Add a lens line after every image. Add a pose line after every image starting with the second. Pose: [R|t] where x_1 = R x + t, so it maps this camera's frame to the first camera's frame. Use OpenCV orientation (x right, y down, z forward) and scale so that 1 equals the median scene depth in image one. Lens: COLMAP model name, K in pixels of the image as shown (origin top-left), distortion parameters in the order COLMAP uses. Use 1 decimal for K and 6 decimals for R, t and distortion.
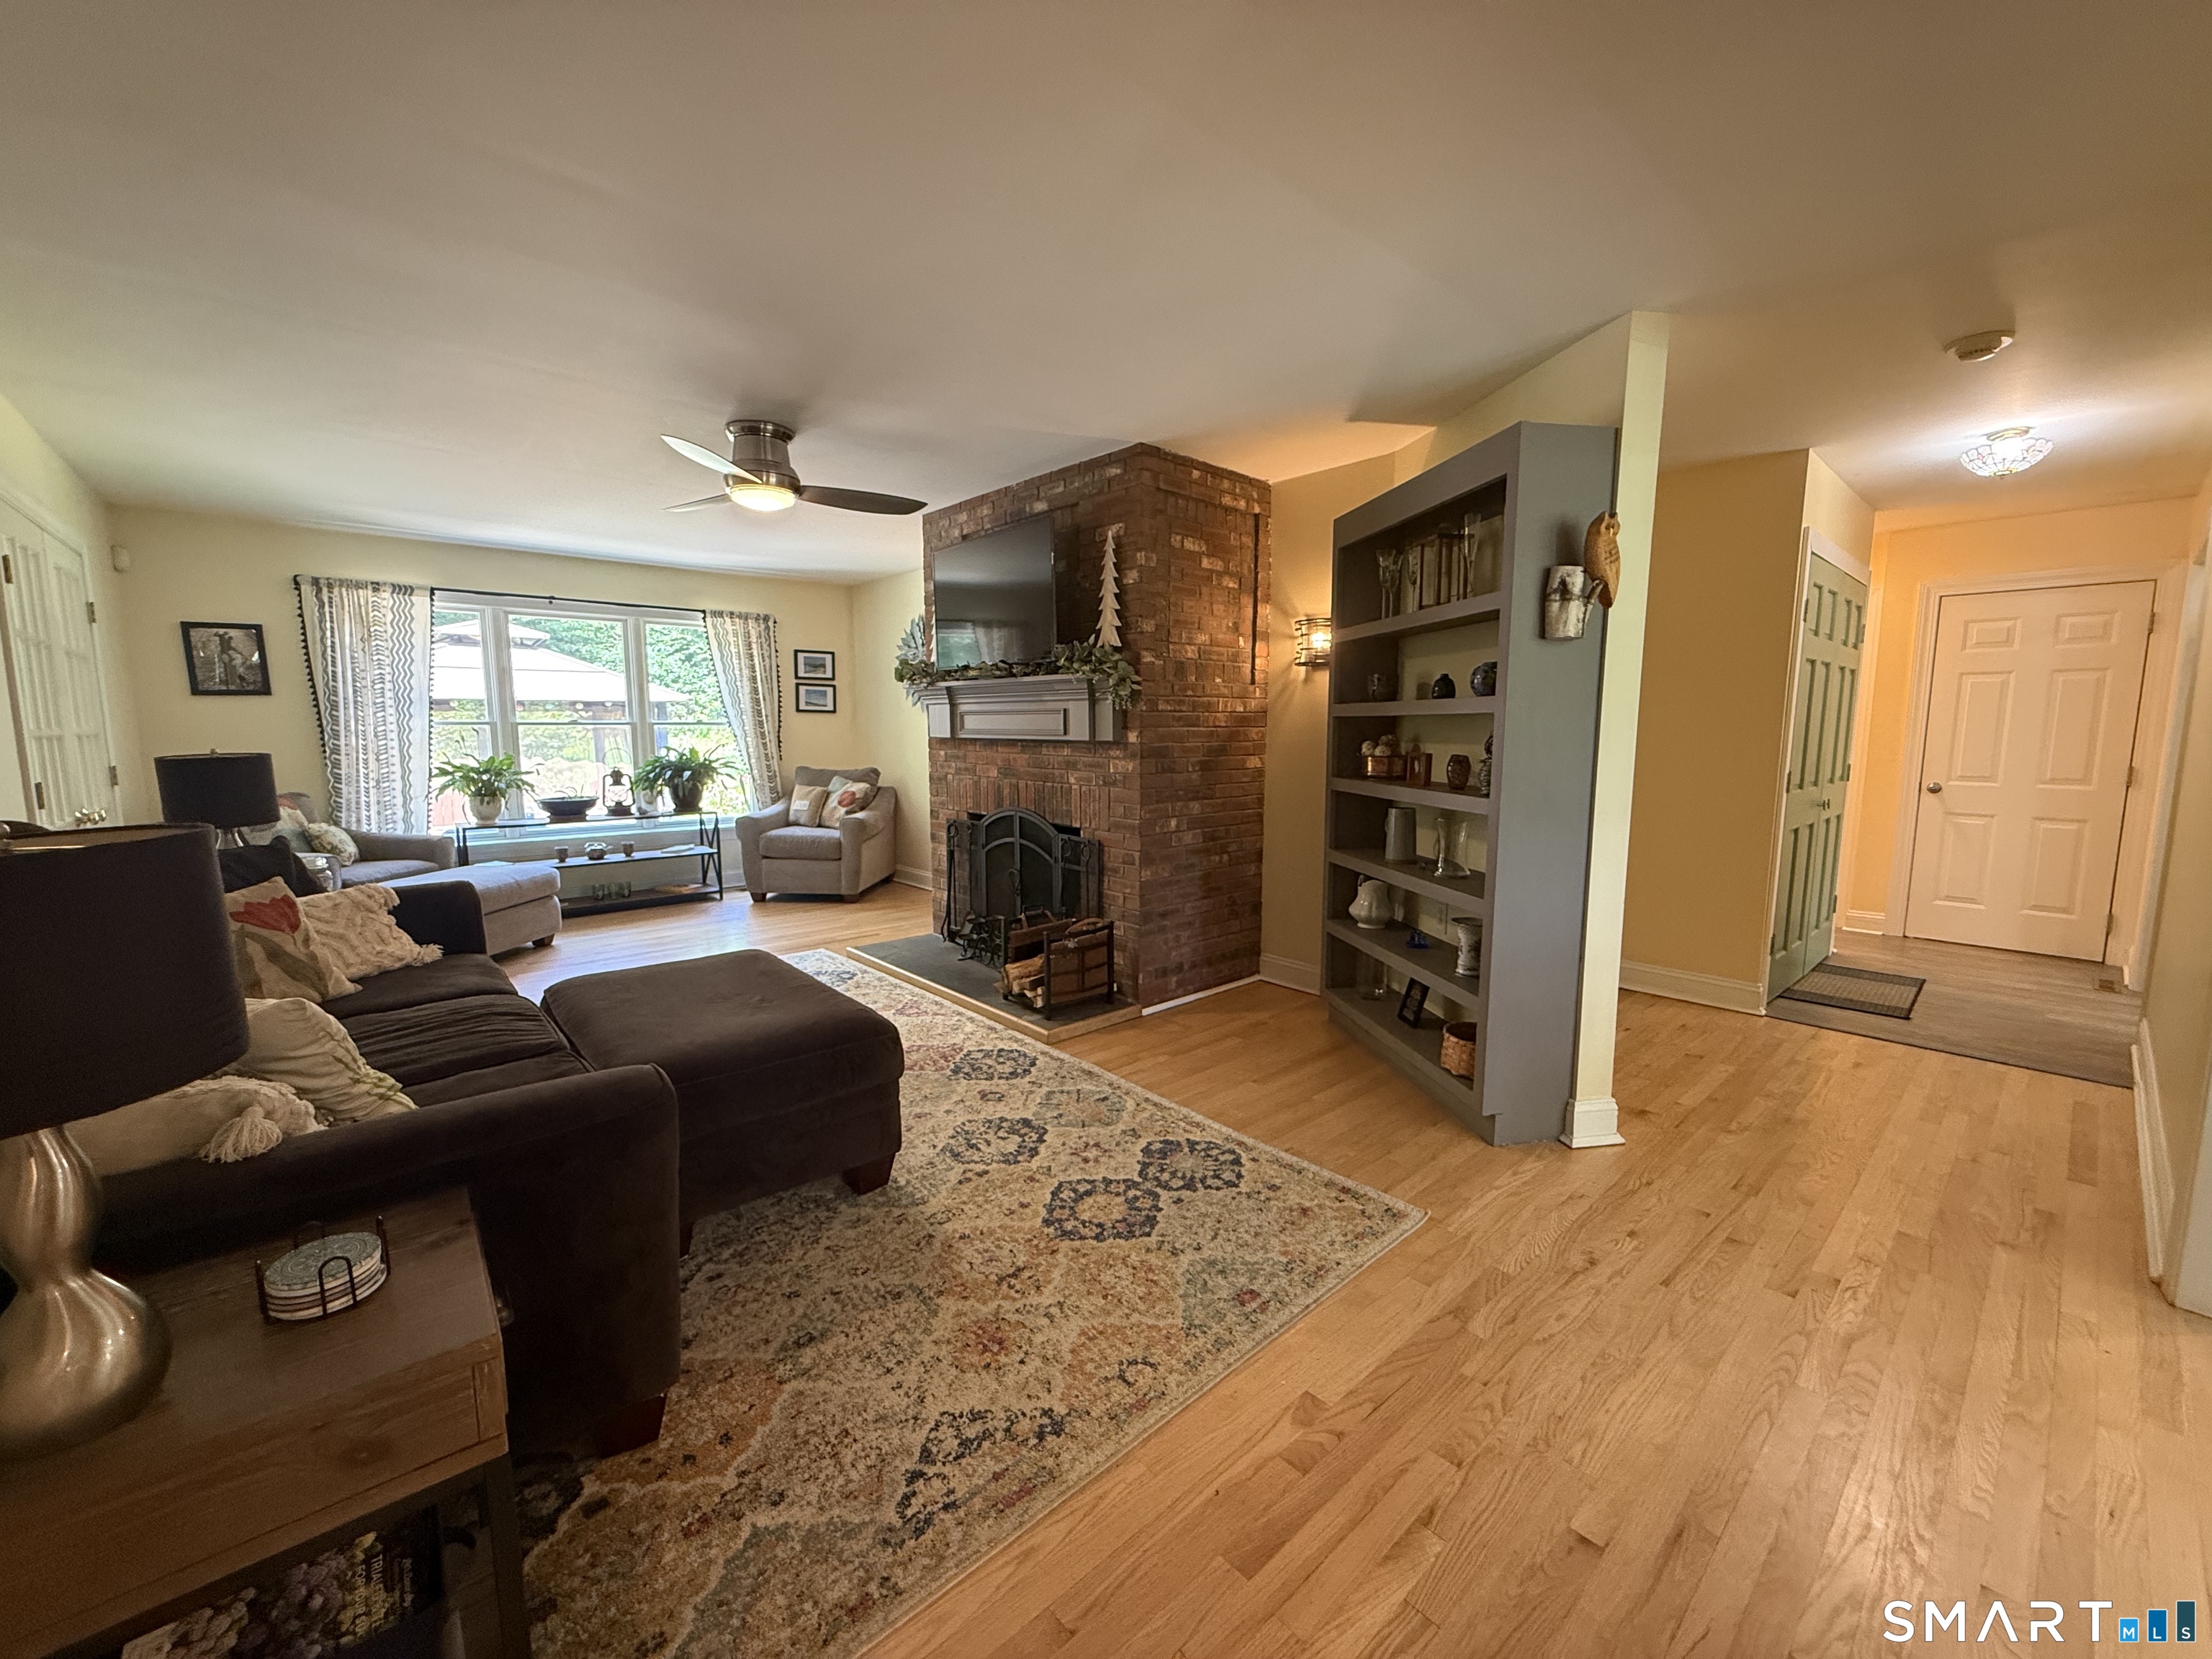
lens RADIAL K [[881.2, 0, 1100.2], [0, 881.2, 832.2], [0, 0, 1]] dist [0.001661, -0.000430]
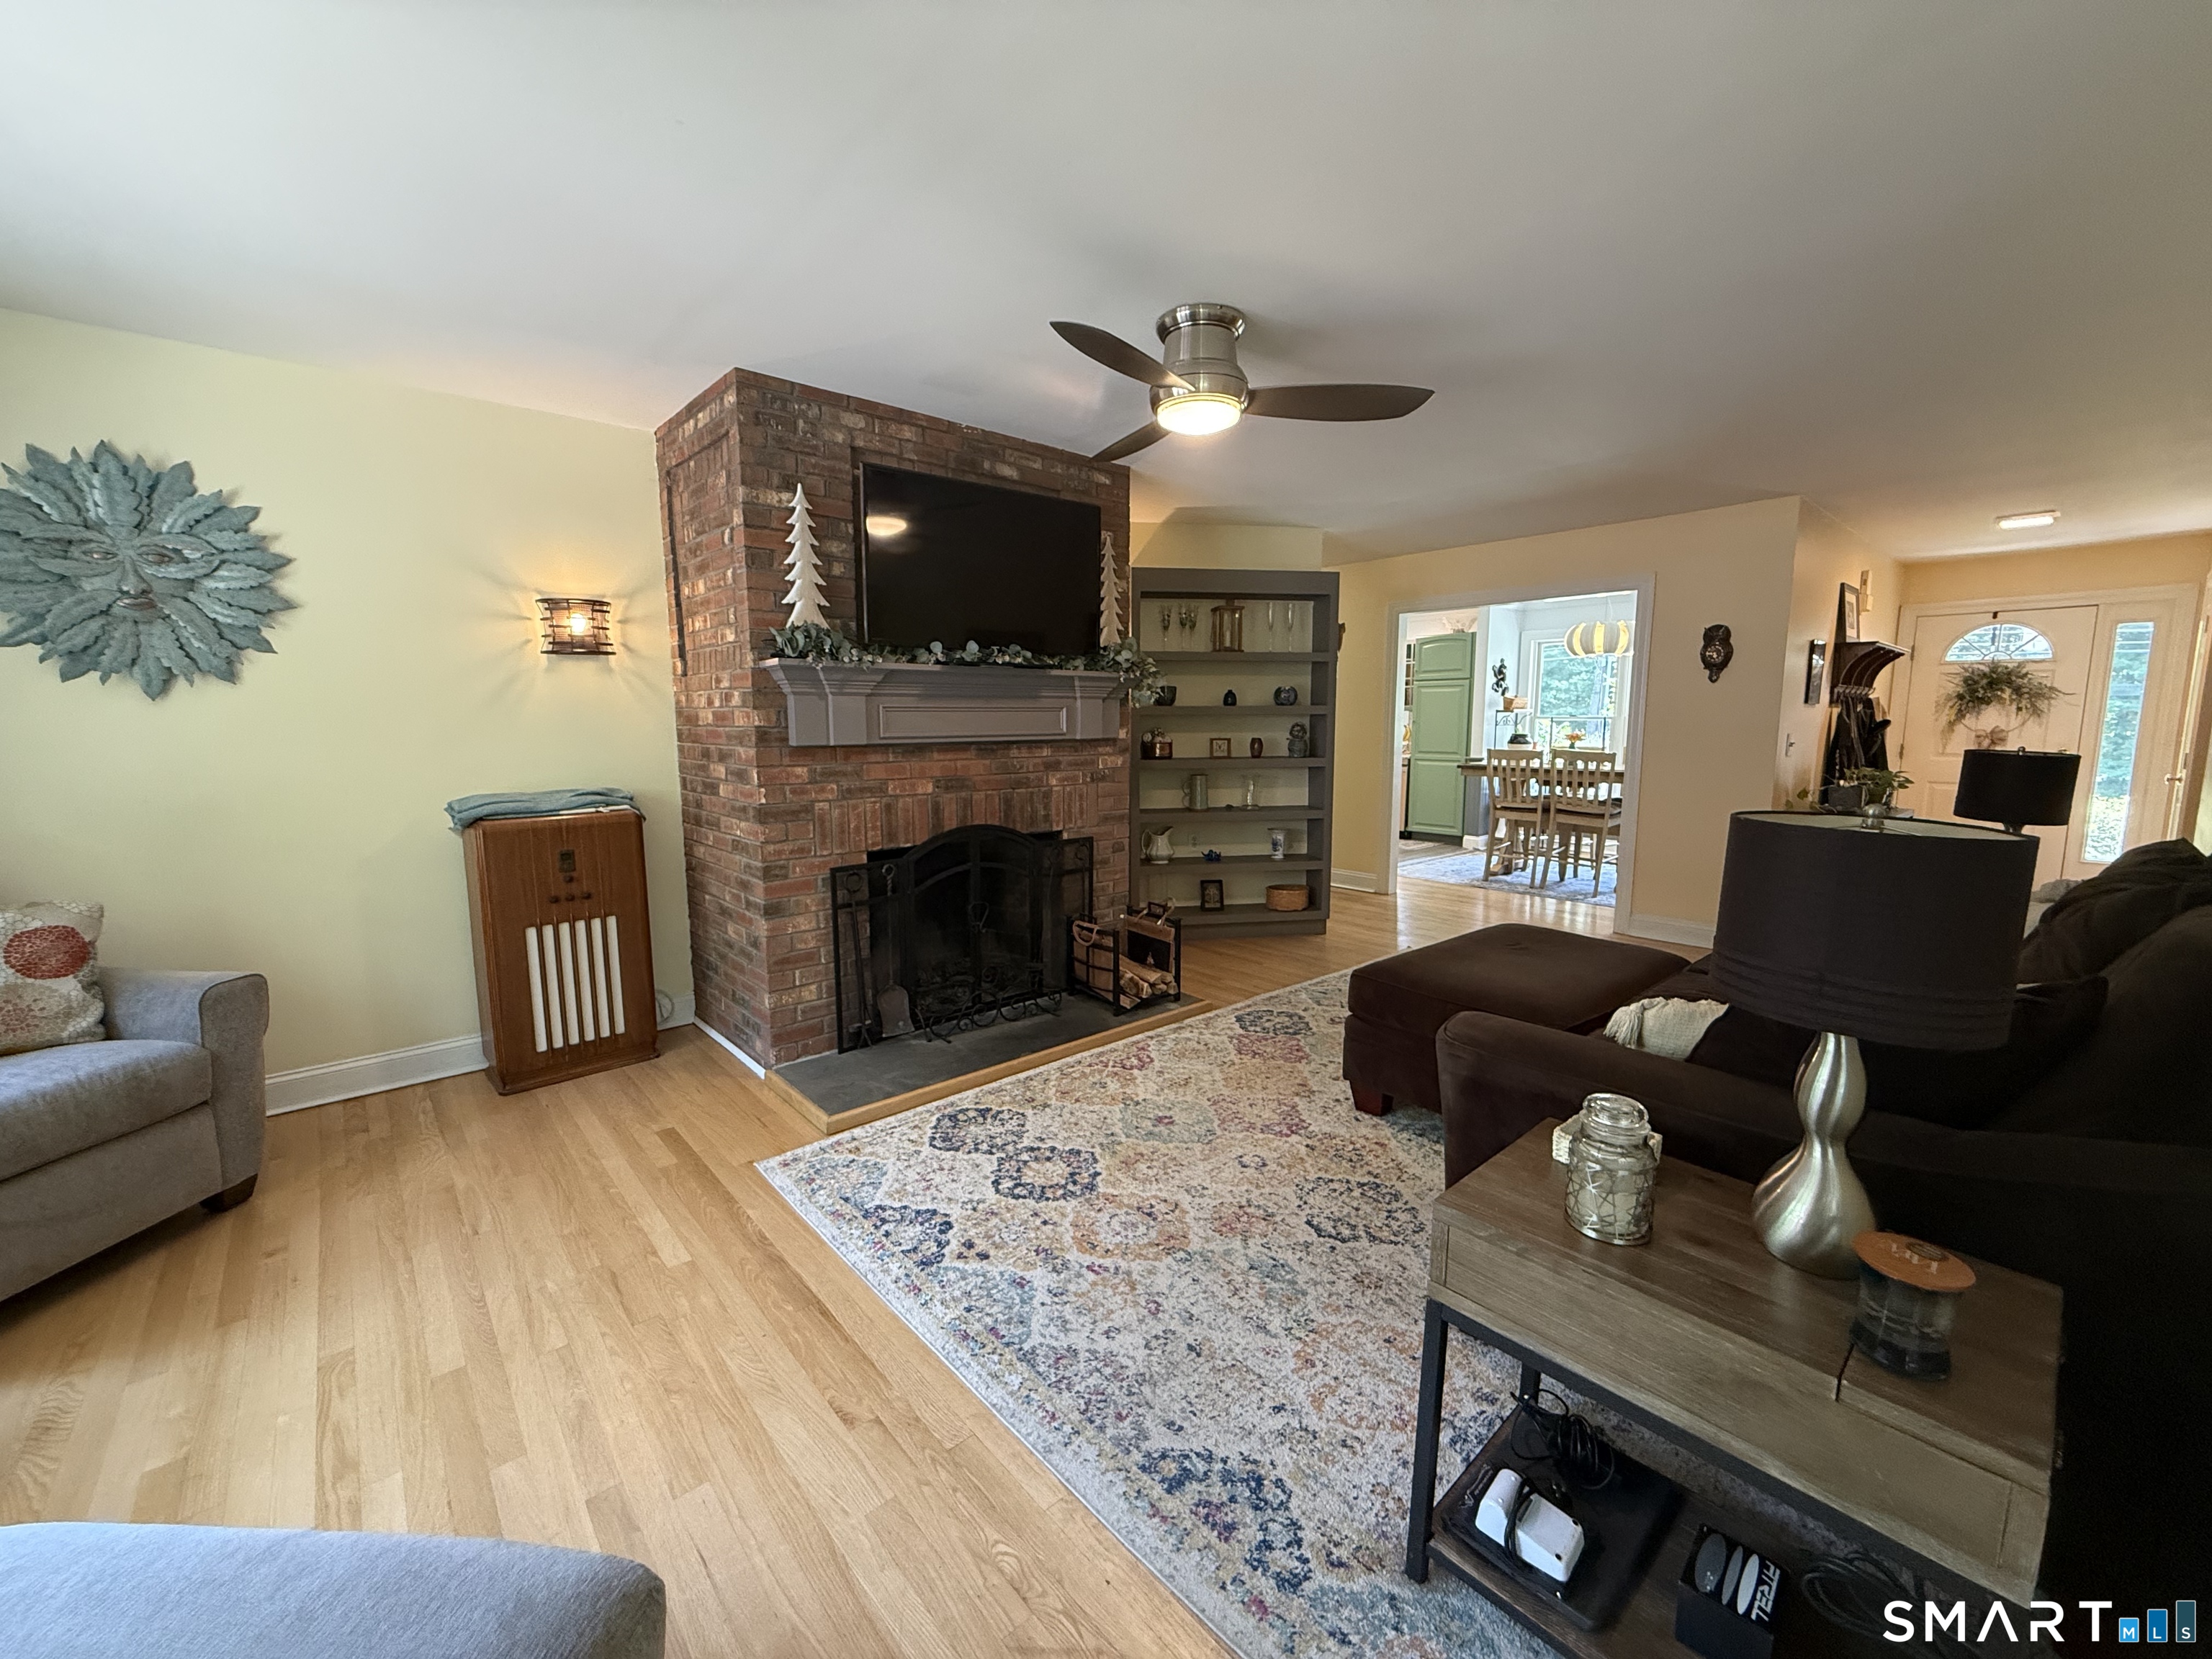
lens RADIAL K [[881.2, 0, 1103.9], [0, 881.2, 830.1], [0, 0, 1]] dist [0.001661, -0.000430]
pose [[0.007449, -0.128293, 0.991708, -0.999796], [0.125879, 0.983967, 0.126346, -0.123645], [-0.992018, 0.123894, 0.023479, 0.955115]]
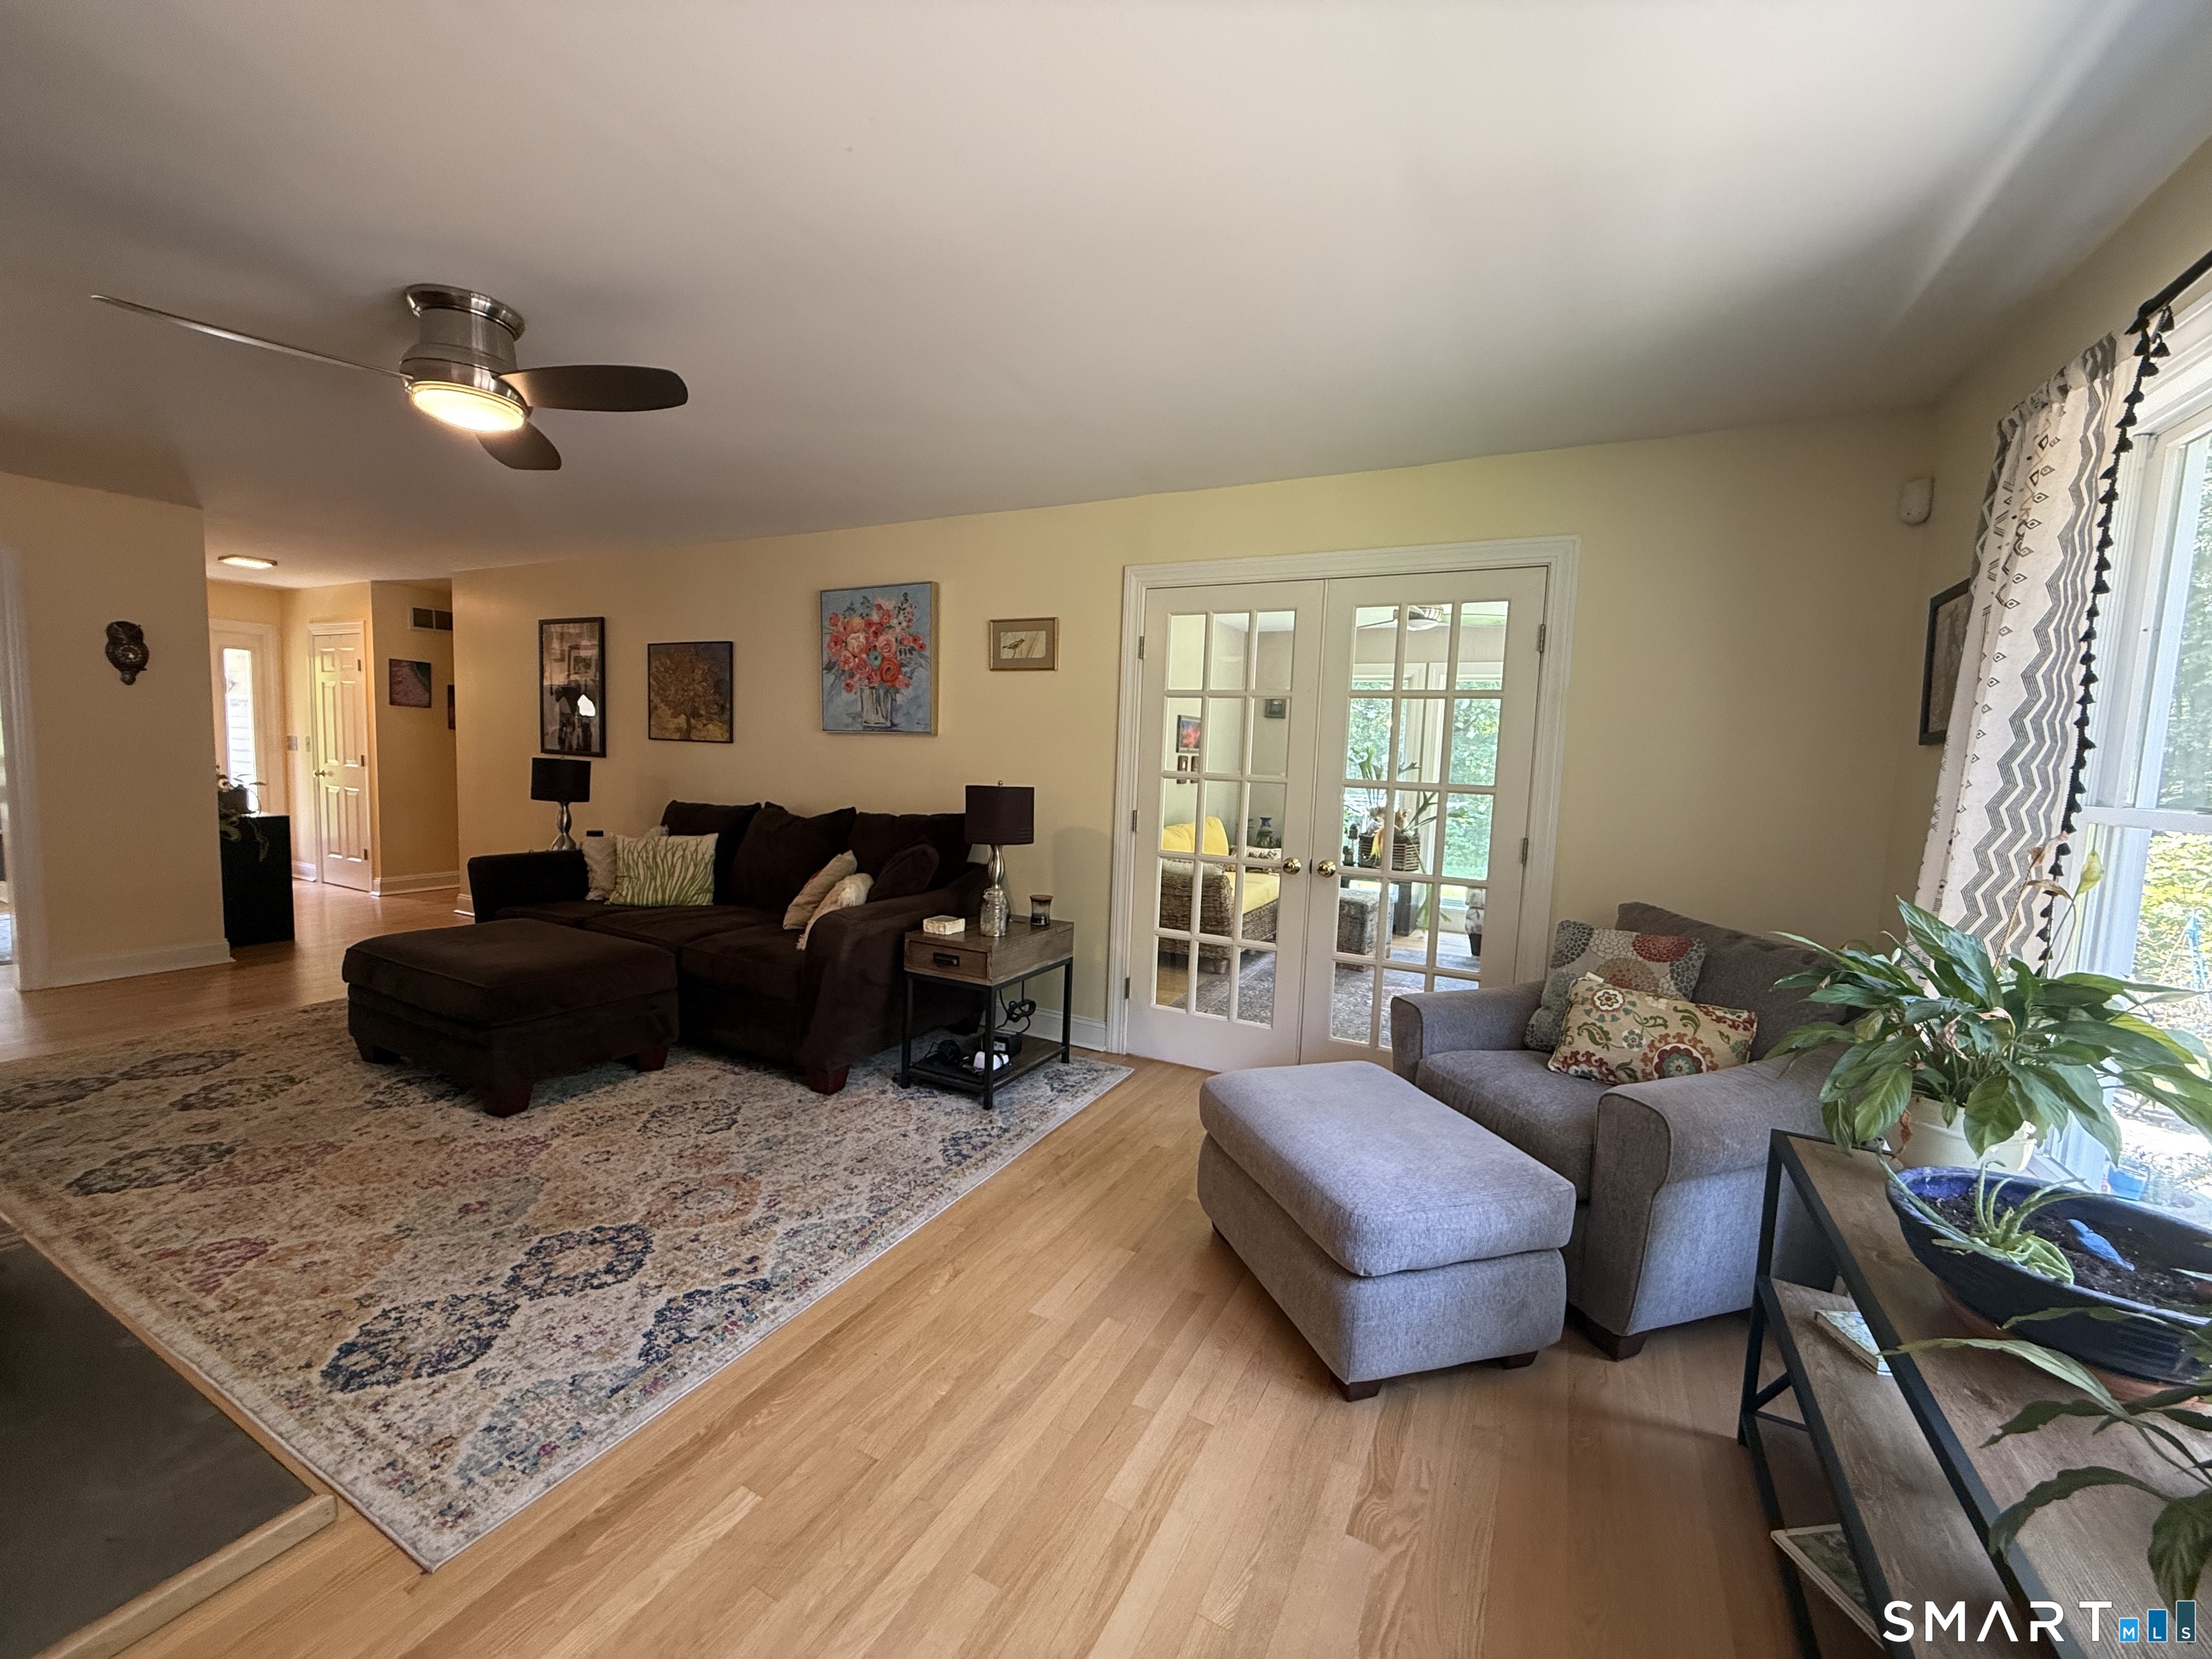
lens RADIAL K [[881.2, 0, 1097.7], [0, 881.2, 831.0], [0, 0, 1]] dist [0.001661, -0.000430]
pose [[-0.936270, -0.005271, -0.351242, -0.514831], [-0.081005, 0.976179, 0.201278, -0.206699], [0.341814, 0.216903, -0.914394, 1.594332]]
